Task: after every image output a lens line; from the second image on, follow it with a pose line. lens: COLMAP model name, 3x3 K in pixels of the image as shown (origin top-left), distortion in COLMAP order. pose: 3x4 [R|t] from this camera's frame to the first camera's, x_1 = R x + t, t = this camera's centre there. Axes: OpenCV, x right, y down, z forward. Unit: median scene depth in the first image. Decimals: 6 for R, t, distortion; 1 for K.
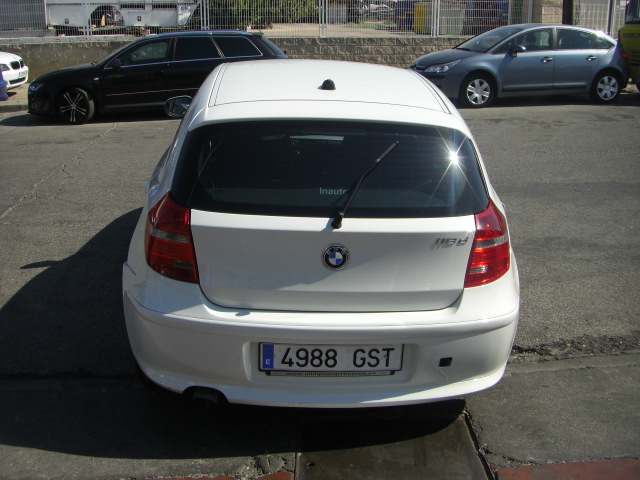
lens RADIAL K [[724.5, 0, 318.3], [0, 724.5, 207.7], [0, 0, 1]] dist [-0.181239, 0.092840]
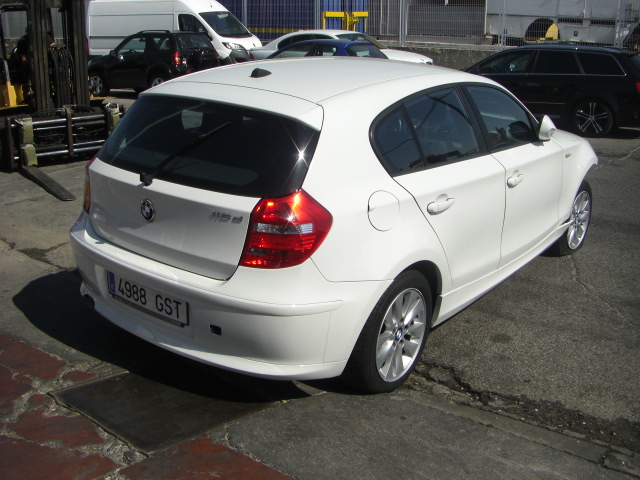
lens RADIAL K [[724.5, 0, 318.3], [0, 724.5, 207.7], [0, 0, 1]] dist [-0.181239, 0.092840]
pose [[0.762050, 0.170617, -0.624635, 0.934911], [-0.184076, 0.981943, 0.043642, -0.037844], [0.620802, 0.081723, 0.779696, 0.246507]]
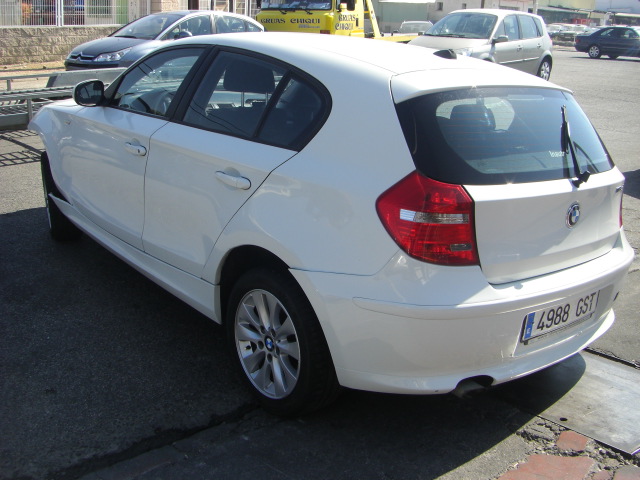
lens RADIAL K [[724.5, 0, 318.3], [0, 724.5, 207.7], [0, 0, 1]] dist [-0.181239, 0.092840]
pose [[0.805680, -0.126649, 0.578653, -0.837951], [0.121015, 0.991465, 0.048506, -0.036026], [-0.579857, 0.030945, 0.814130, 0.360996]]
